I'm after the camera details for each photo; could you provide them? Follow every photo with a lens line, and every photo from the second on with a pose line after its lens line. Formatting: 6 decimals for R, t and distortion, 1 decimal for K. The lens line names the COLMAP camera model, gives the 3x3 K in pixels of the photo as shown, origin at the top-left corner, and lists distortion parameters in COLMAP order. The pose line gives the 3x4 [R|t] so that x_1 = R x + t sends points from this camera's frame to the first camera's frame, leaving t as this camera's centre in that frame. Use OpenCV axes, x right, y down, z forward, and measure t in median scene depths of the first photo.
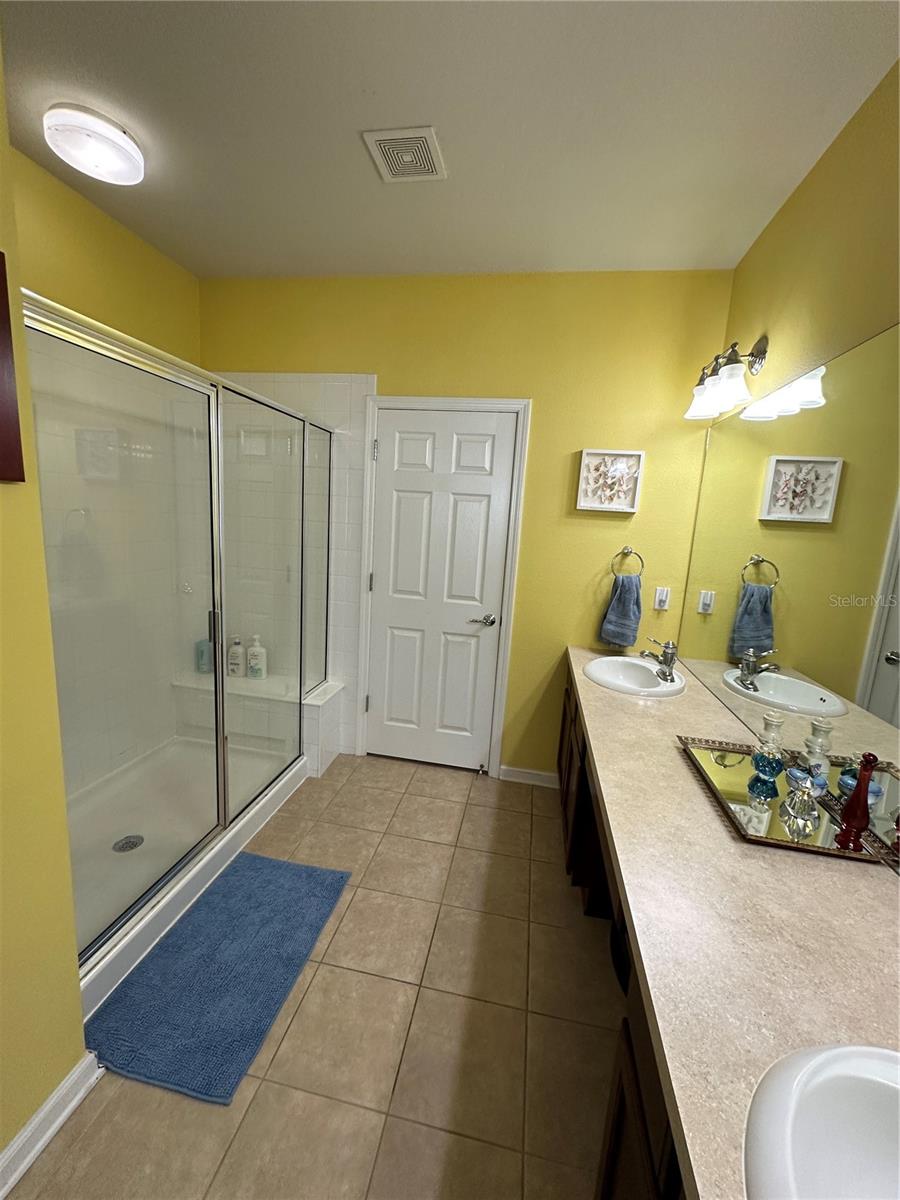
lens RADIAL K [[479.6, 0, 452.4], [0, 479.6, 600.9], [0, 0, 1]] dist [0.000006, 0.000262]
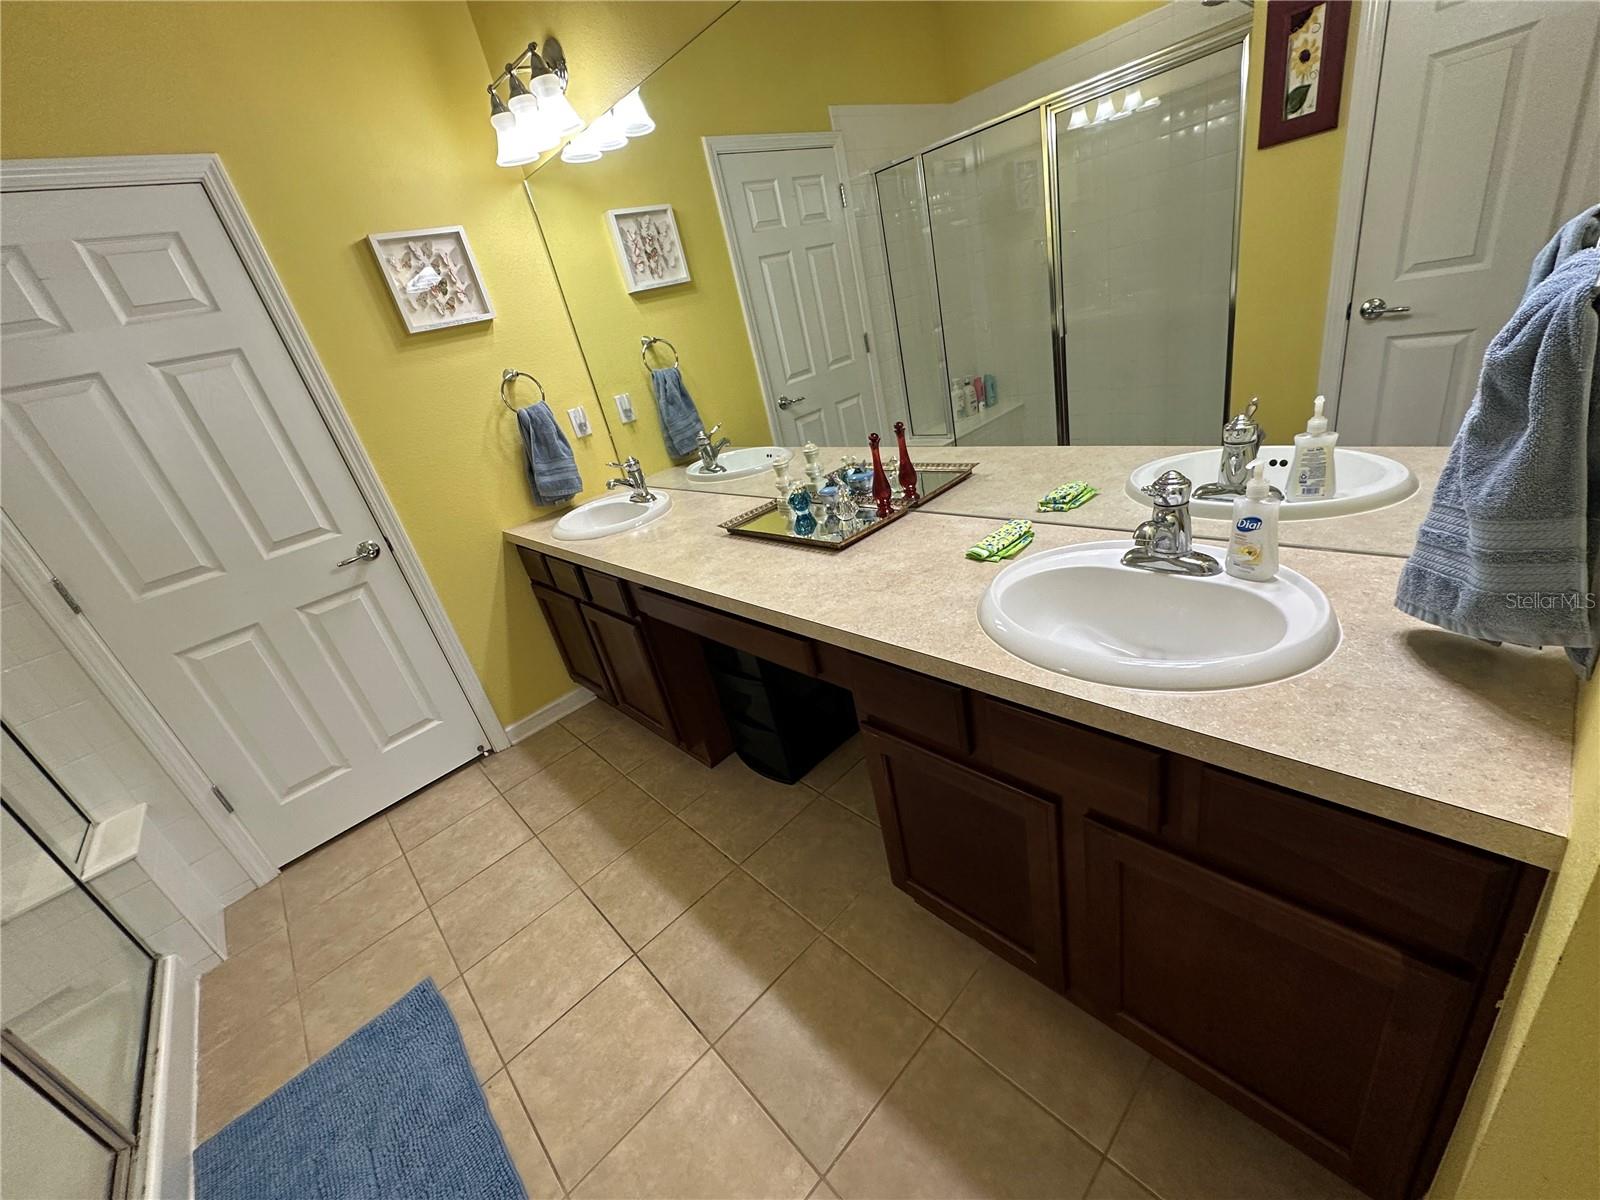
lens RADIAL K [[639.4, 0, 800.0], [0, 639.4, 600.0], [0, 0, 1]] dist [0.000006, 0.000262]
pose [[0.567270, -0.504275, 0.651086, -0.206225], [0.379990, 0.861685, 0.336313, 0.033245], [-0.730625, 0.056626, 0.680427, 0.035467]]
